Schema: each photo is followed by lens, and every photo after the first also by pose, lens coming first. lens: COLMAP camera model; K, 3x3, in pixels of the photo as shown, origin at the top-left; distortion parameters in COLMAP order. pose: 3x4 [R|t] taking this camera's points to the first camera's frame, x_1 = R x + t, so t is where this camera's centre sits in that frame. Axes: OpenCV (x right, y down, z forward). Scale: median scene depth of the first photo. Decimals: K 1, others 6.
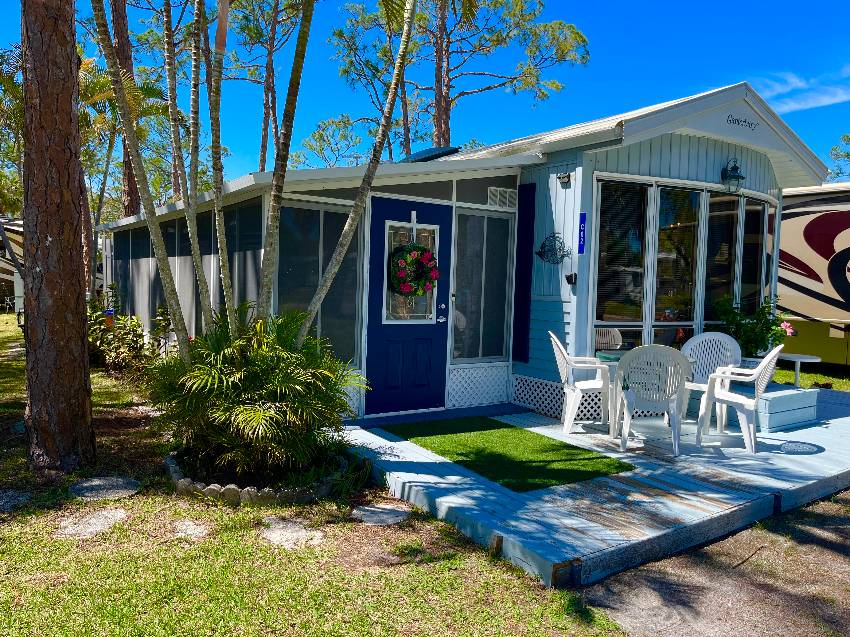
lens RADIAL K [[650.8, 0, 425.2], [0, 650.8, 318.5], [0, 0, 1]] dist [0.036640, -0.034066]
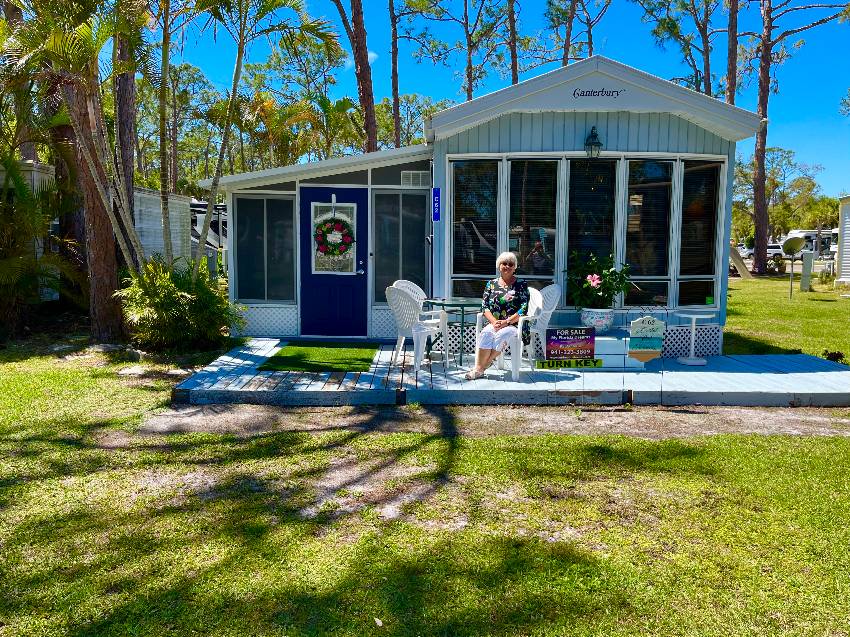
lens RADIAL K [[650.8, 0, 422.5], [0, 650.8, 318.4], [0, 0, 1]] dist [0.036640, -0.034066]
pose [[0.835510, 0.042918, -0.547797, 0.894704], [-0.020319, 0.998676, 0.047253, 0.032018], [0.549100, -0.028350, 0.835276, -0.083442]]
